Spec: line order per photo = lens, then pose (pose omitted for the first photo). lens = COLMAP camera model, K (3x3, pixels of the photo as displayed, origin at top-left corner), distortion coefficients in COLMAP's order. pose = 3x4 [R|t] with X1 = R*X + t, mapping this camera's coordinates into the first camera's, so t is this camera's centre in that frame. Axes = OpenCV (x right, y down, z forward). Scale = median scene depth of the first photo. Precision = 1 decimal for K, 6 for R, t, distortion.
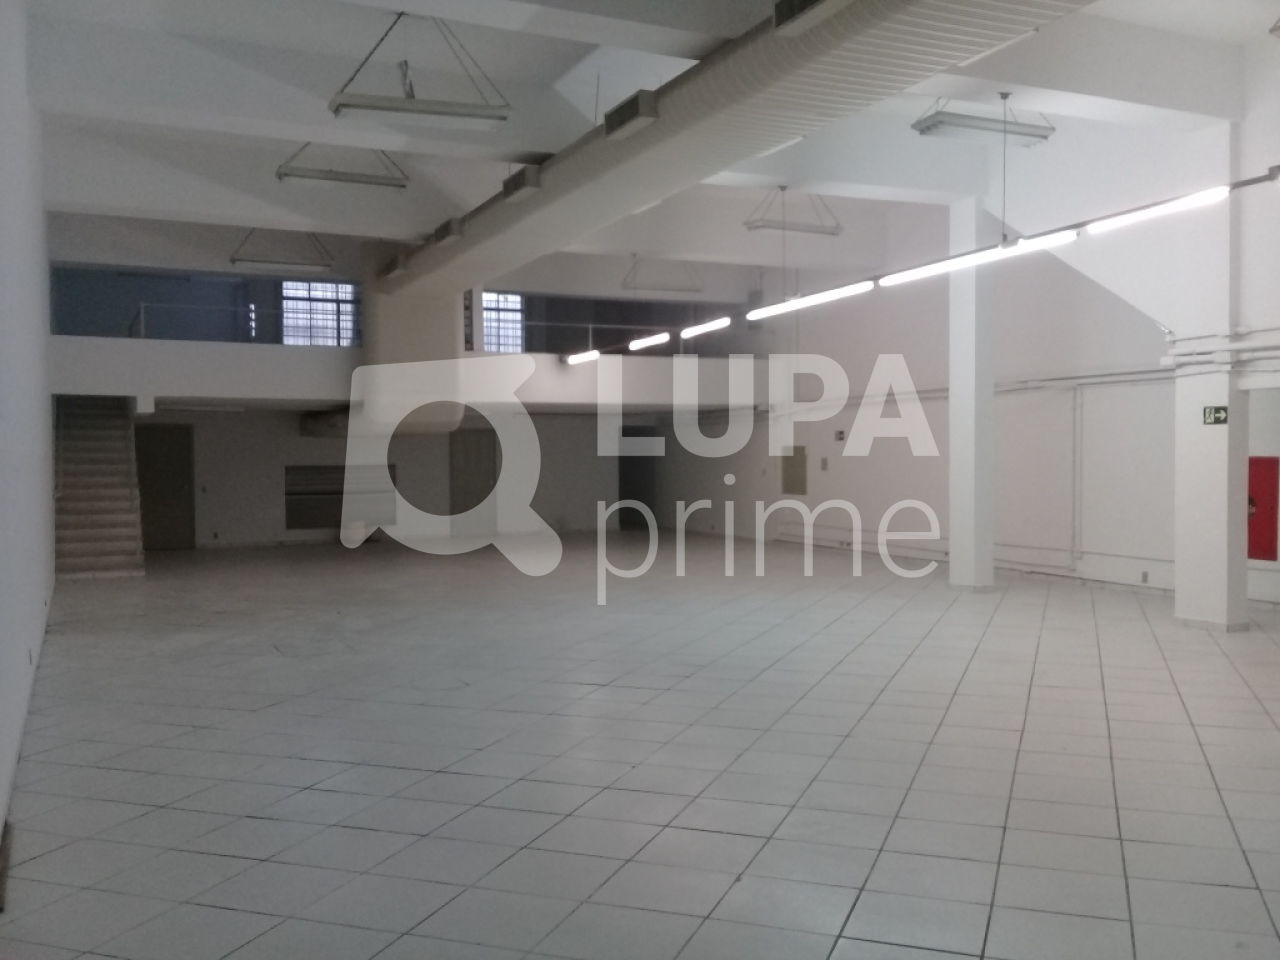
lens RADIAL K [[1175.0, 0, 640.0], [0, 1175.0, 480.0], [0, 0, 1]] dist [0.091698, -0.175385]
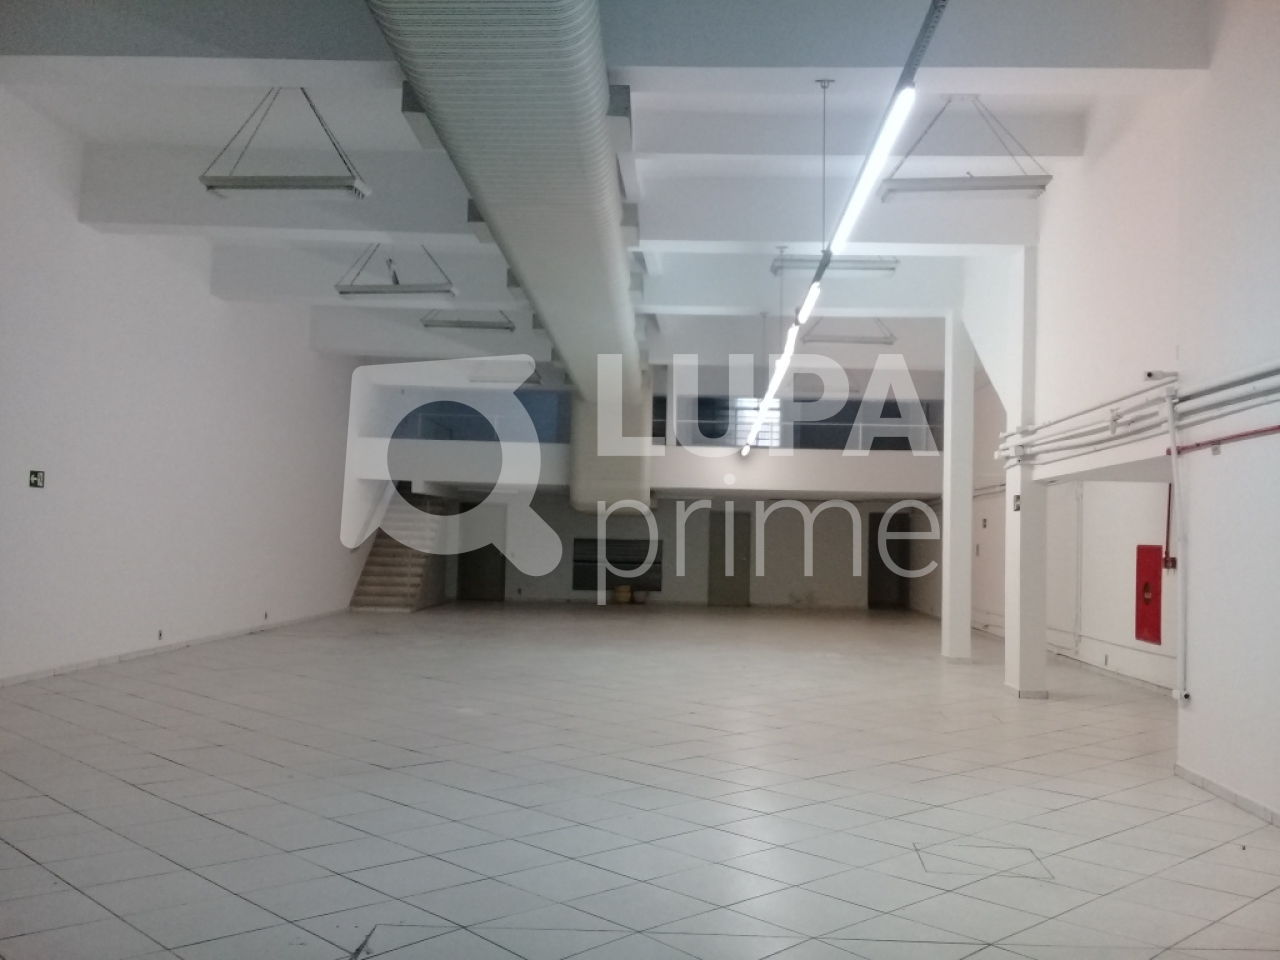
lens RADIAL K [[1175.0, 0, 640.0], [0, 1175.0, 480.0], [0, 0, 1]] dist [0.091698, -0.175385]
pose [[0.895799, 0.007355, -0.444398, 0.513969], [-0.041174, 0.996937, -0.066497, 0.010282], [0.442548, 0.077865, 0.893358, -0.126612]]
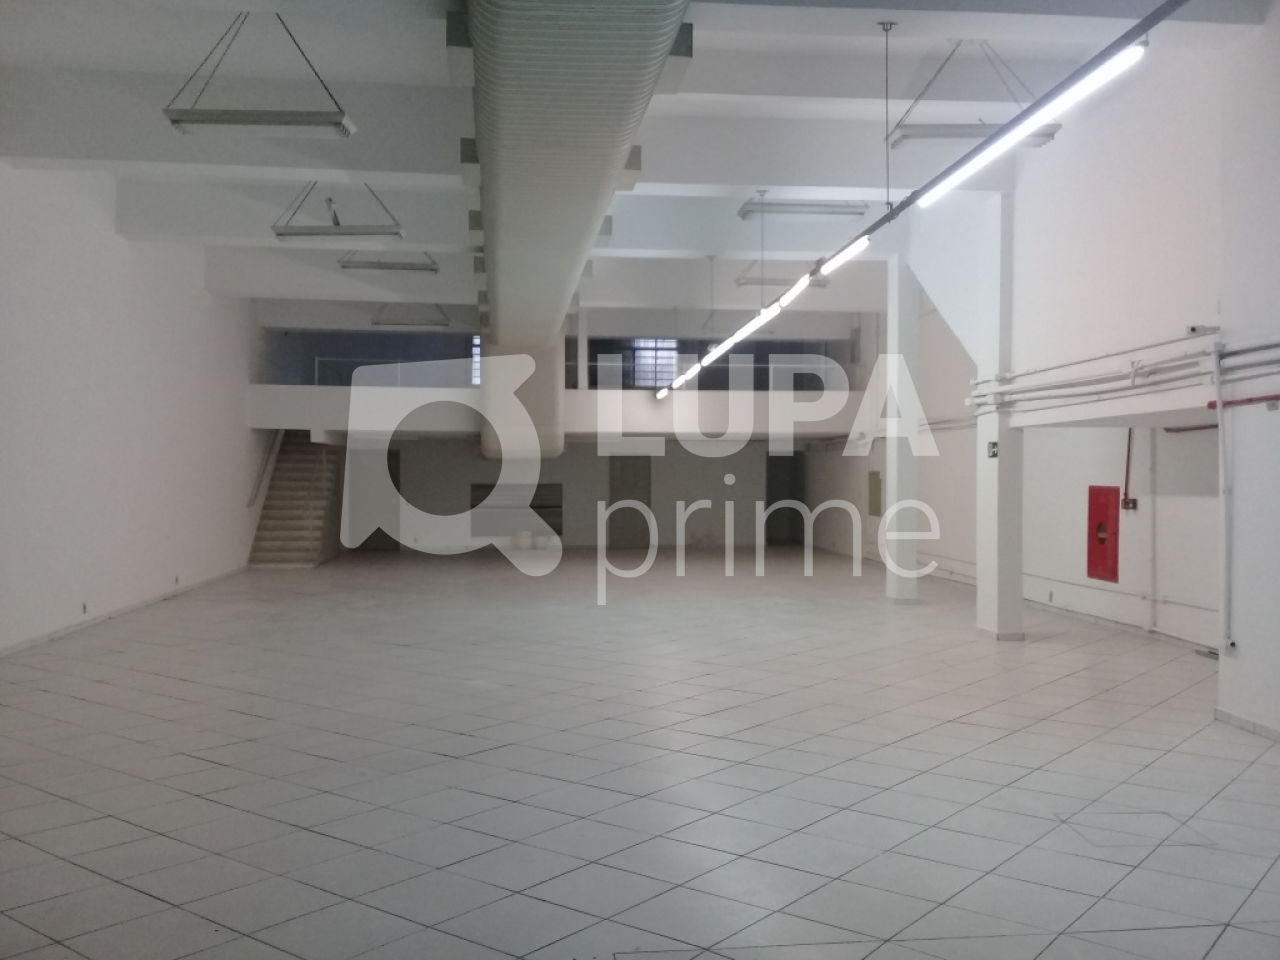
lens RADIAL K [[1178.0, 0, 640.0], [0, 1178.0, 480.0], [0, 0, 1]] dist [0.082957, -0.161138]
pose [[0.948388, 0.009918, -0.316958, 0.406171], [-0.015239, 0.999781, -0.014313, -0.002961], [0.316747, 0.018405, 0.948332, -0.144493]]
